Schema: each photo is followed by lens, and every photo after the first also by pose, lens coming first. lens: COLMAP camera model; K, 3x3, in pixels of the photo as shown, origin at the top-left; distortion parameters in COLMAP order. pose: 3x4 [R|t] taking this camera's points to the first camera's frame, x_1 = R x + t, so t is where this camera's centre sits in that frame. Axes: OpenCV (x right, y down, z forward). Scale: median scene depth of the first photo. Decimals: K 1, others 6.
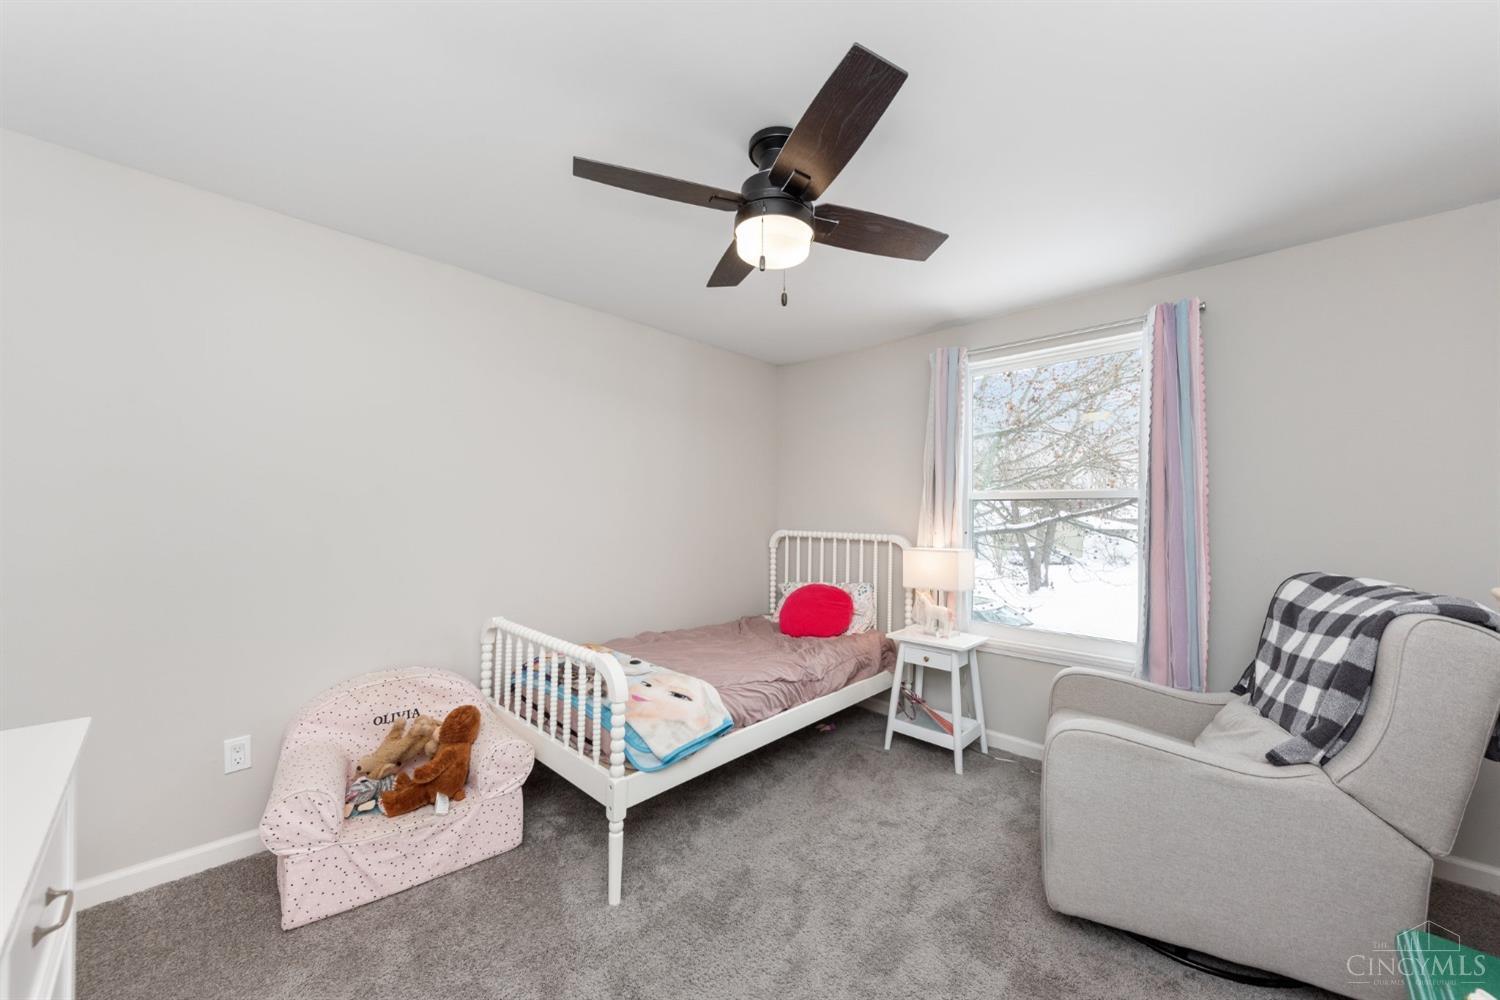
lens RADIAL K [[545.9, 0, 742.3], [0, 545.9, 506.7], [0, 0, 1]] dist [0.000231, -0.000027]
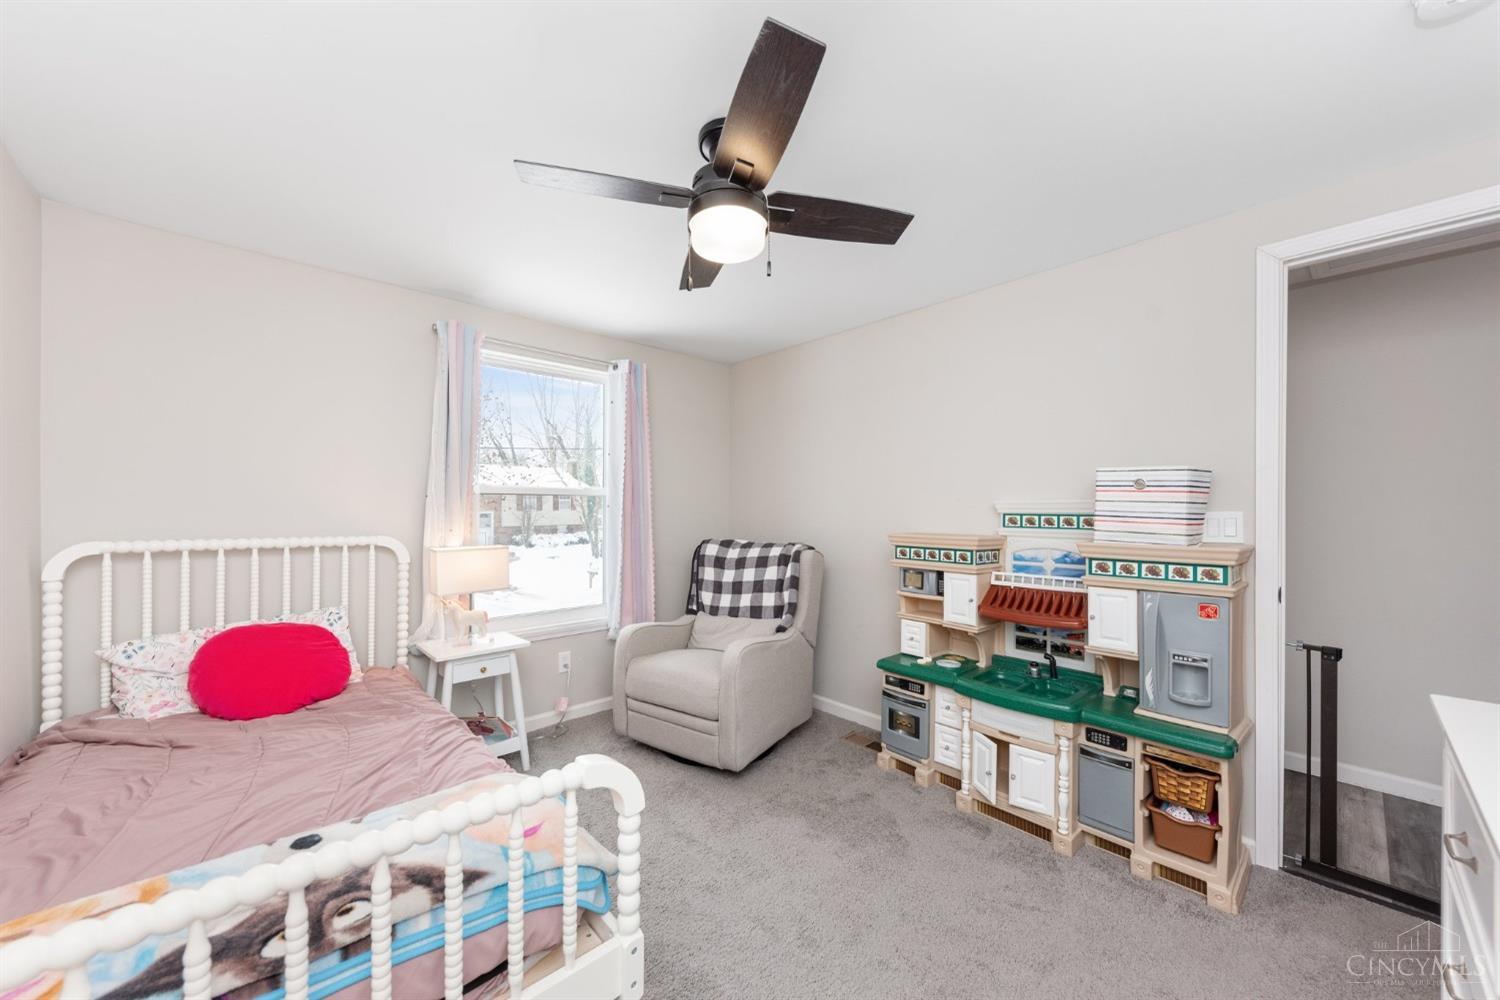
lens RADIAL K [[545.9, 0, 742.3], [0, 545.9, 506.7], [0, 0, 1]] dist [0.000231, -0.000027]
pose [[0.060167, -0.000499, 0.998188, -0.528382], [-0.013459, 0.999909, 0.001311, 0.003086], [-0.998098, -0.013513, 0.060155, 0.513063]]
